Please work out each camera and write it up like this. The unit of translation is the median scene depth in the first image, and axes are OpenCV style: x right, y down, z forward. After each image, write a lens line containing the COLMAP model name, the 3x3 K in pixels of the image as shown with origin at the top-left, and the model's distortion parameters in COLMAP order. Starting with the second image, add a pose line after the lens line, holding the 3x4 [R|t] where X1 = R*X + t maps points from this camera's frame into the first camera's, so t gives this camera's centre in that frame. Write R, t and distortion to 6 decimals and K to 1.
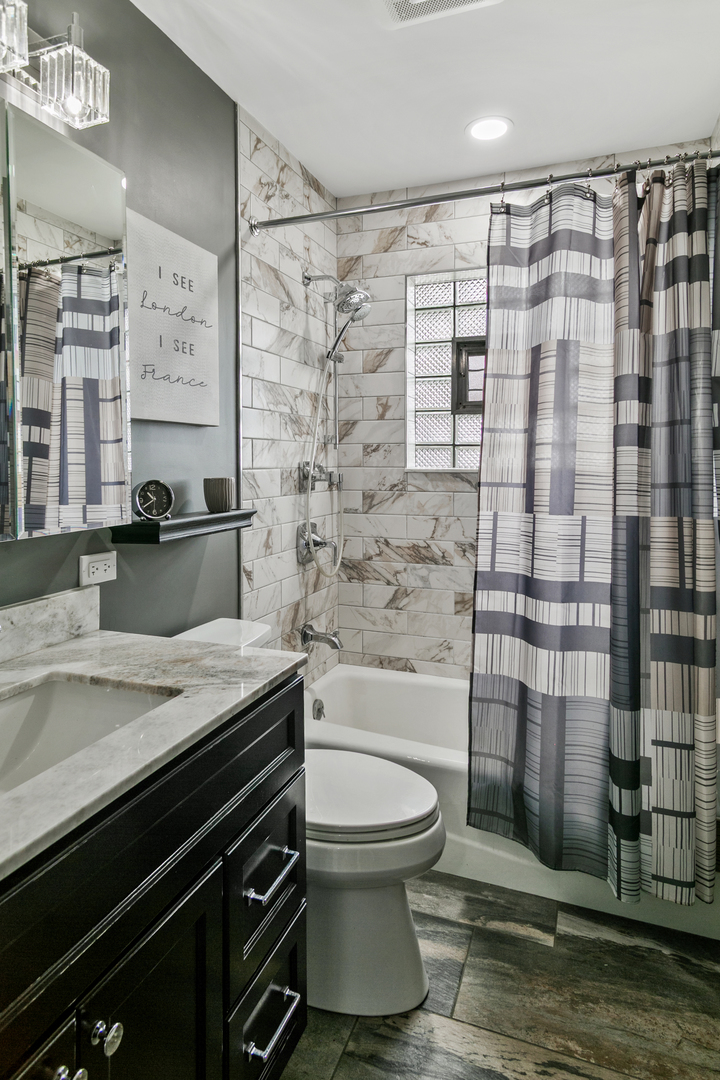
lens RADIAL K [[622.8, 0, 359.0], [0, 622.8, 539.9], [0, 0, 1]] dist [0.018236, -0.004904]
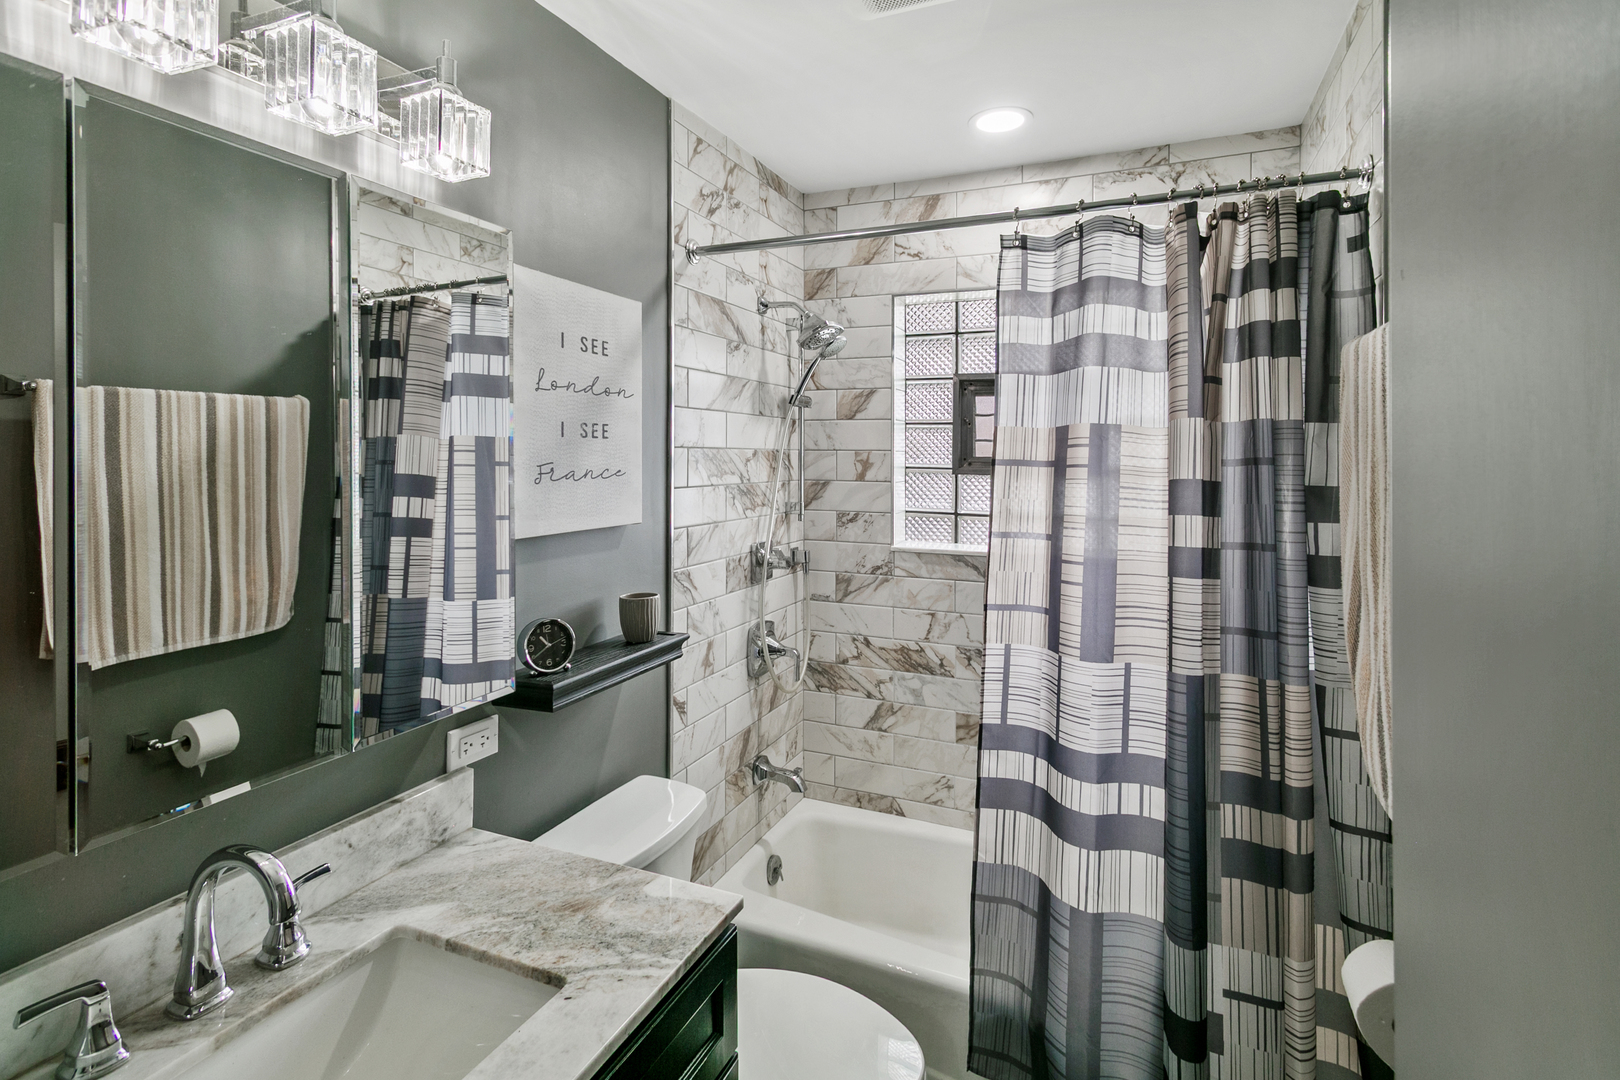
lens RADIAL K [[786.2, 0, 810.2], [0, 786.2, 537.8], [0, 0, 1]] dist [0.014974, -0.004957]
pose [[0.999025, 0.004866, -0.043883, 0.026688], [-0.005576, 0.999856, -0.016053, -0.166926], [0.043798, 0.016282, 0.998908, 0.053750]]
